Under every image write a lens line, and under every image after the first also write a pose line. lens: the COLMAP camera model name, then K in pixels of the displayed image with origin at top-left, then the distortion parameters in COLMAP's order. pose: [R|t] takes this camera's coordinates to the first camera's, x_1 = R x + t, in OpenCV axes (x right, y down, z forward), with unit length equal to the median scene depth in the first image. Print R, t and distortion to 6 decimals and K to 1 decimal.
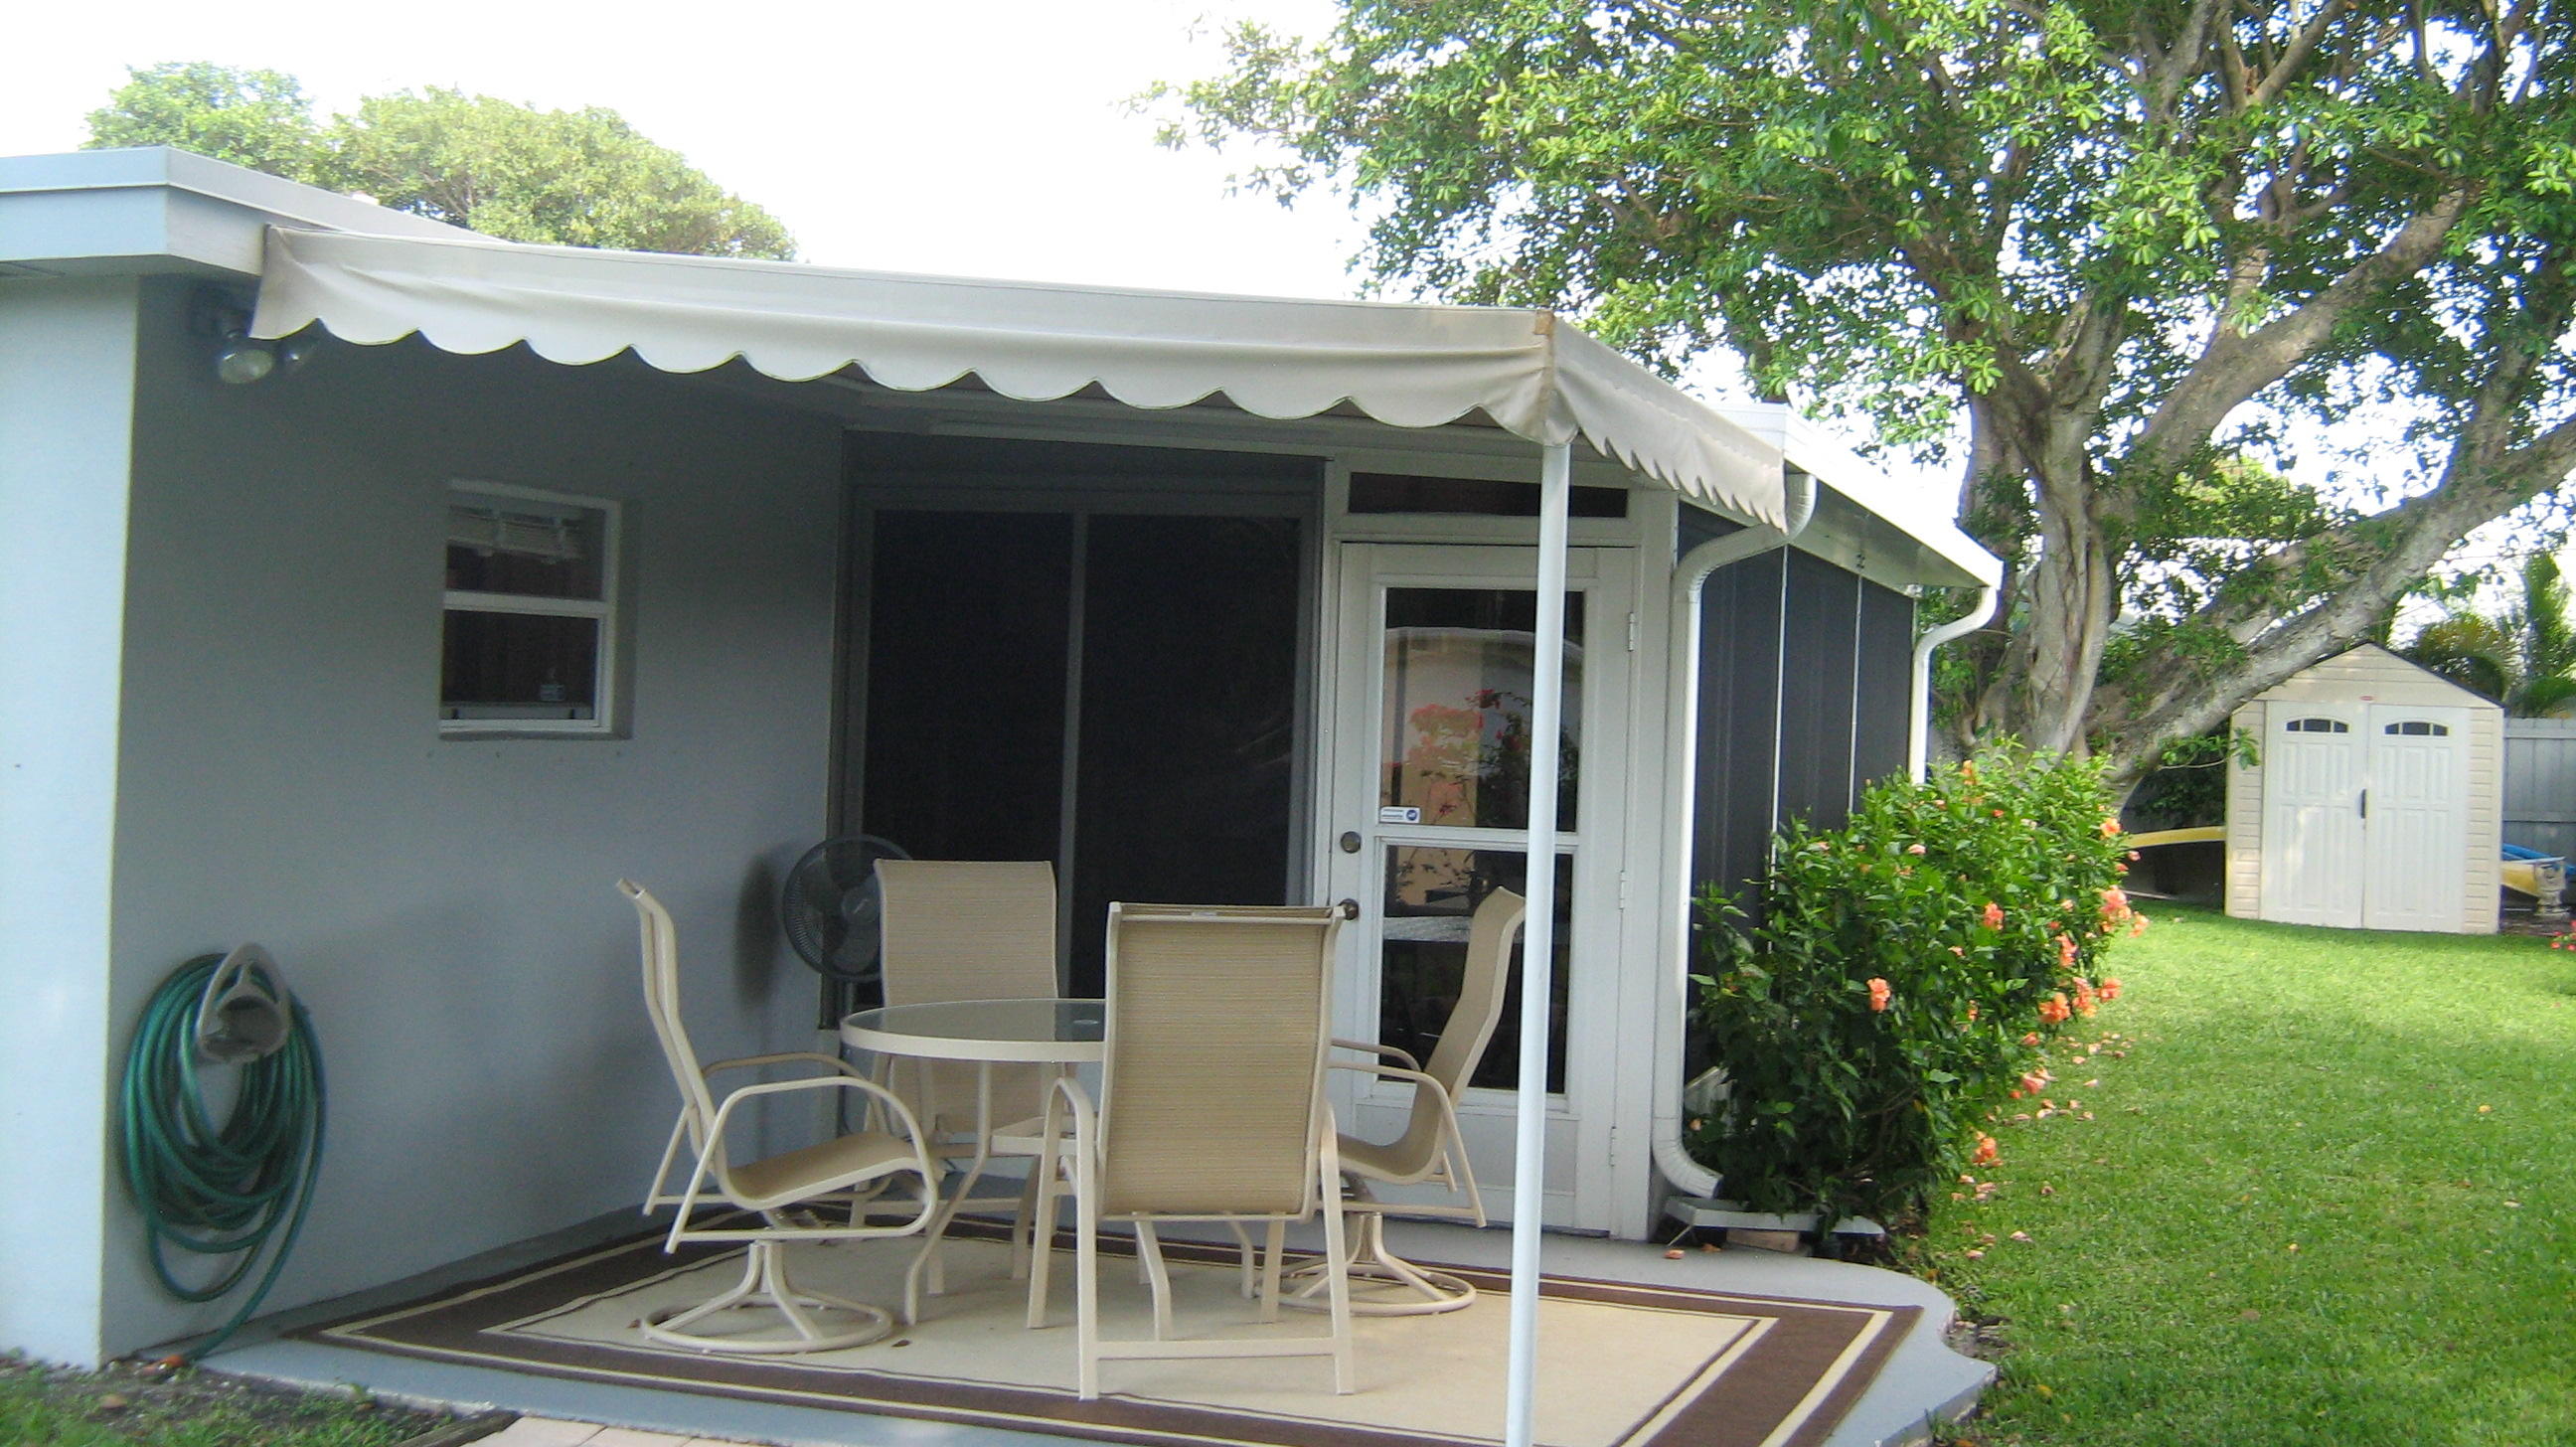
lens RADIAL K [[2956.0, 0, 1288.9], [0, 2956.0, 670.8], [0, 0, 1]] dist [-0.129872, 0.061392]
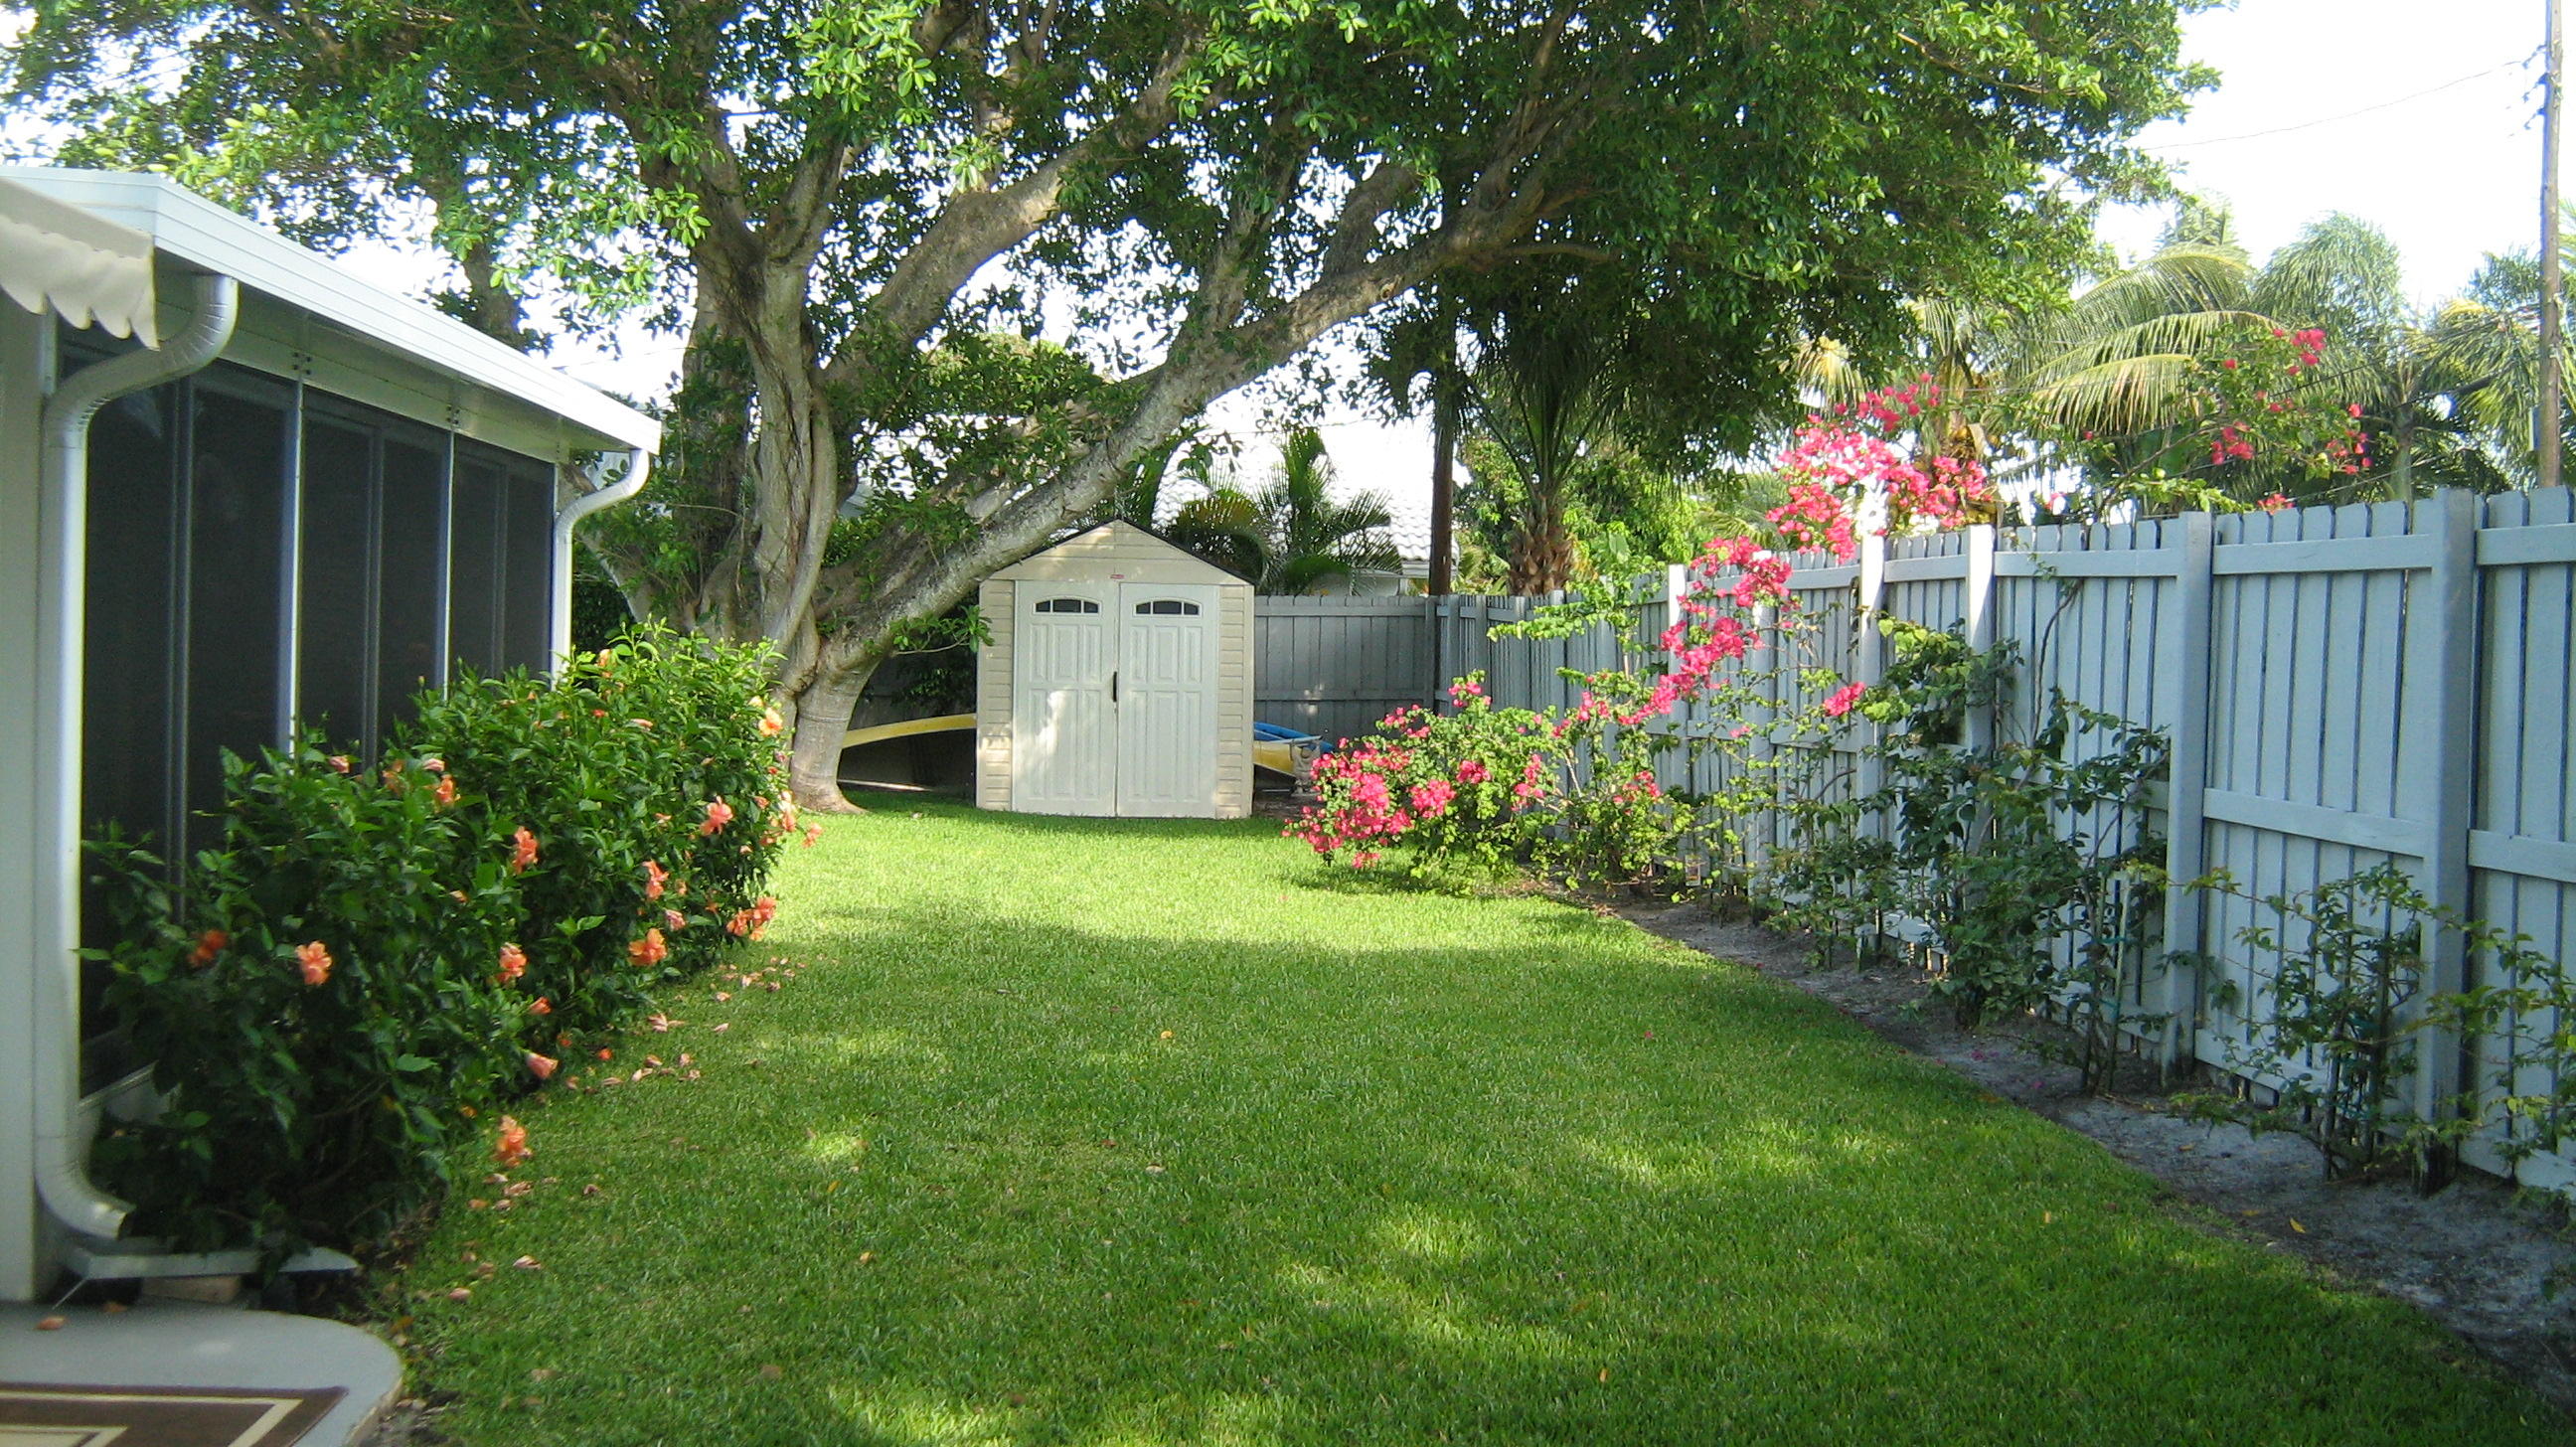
lens RADIAL K [[2956.0, 0, 1288.9], [0, 2956.0, 670.8], [0, 0, 1]] dist [-0.129872, 0.061392]
pose [[0.925157, -0.024014, 0.378825, 0.057874], [0.009927, 0.999186, 0.039098, 0.003199], [-0.379456, -0.032411, 0.924642, 0.082645]]
